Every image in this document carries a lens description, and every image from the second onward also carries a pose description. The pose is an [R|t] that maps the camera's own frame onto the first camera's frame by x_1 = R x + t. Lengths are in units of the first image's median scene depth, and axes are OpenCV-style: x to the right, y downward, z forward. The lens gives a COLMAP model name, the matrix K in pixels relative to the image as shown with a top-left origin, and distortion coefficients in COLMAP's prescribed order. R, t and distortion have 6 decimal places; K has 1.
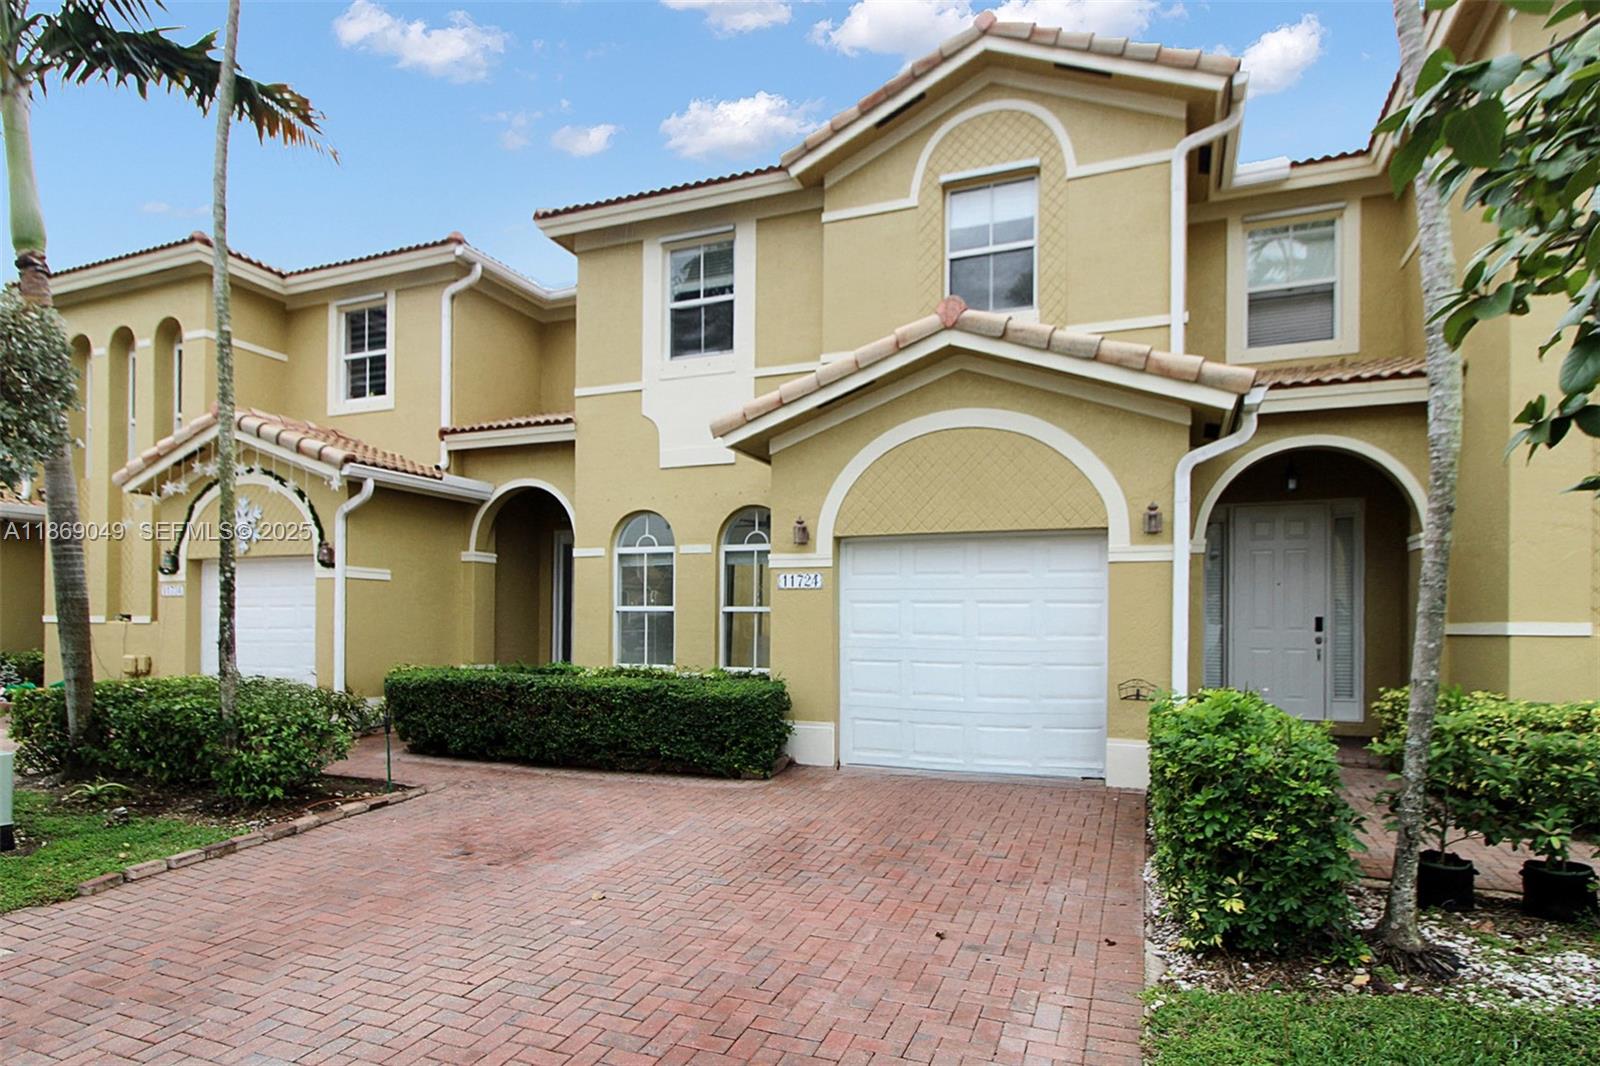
lens RADIAL K [[795.3, 0, 820.0], [0, 795.3, 628.9], [0, 0, 1]] dist [0.003085, -0.019666]
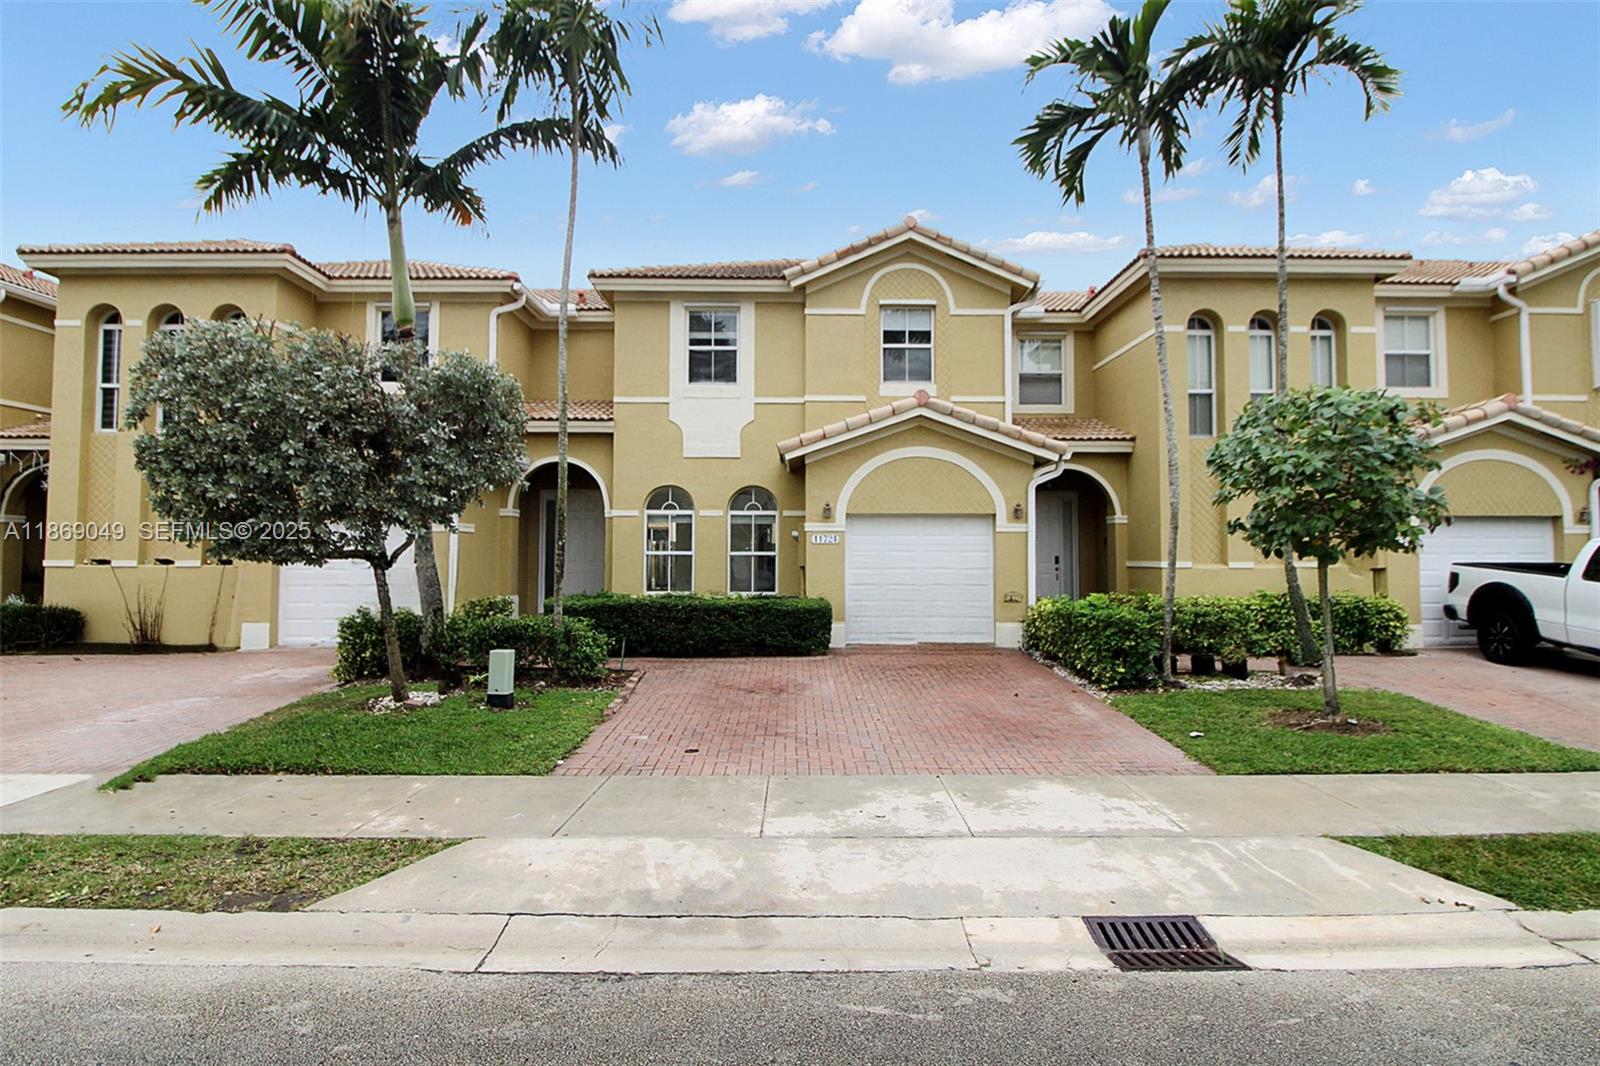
lens RADIAL K [[742.2, 0, 800.0], [0, 742.2, 533.0], [0, 0, 1]] dist [-0.024826, -0.000151]
pose [[0.936217, 0.003976, 0.351401, -0.506119], [0.008301, 0.999407, -0.033423, -0.016550], [-0.351325, 0.034208, 0.935628, -0.368423]]
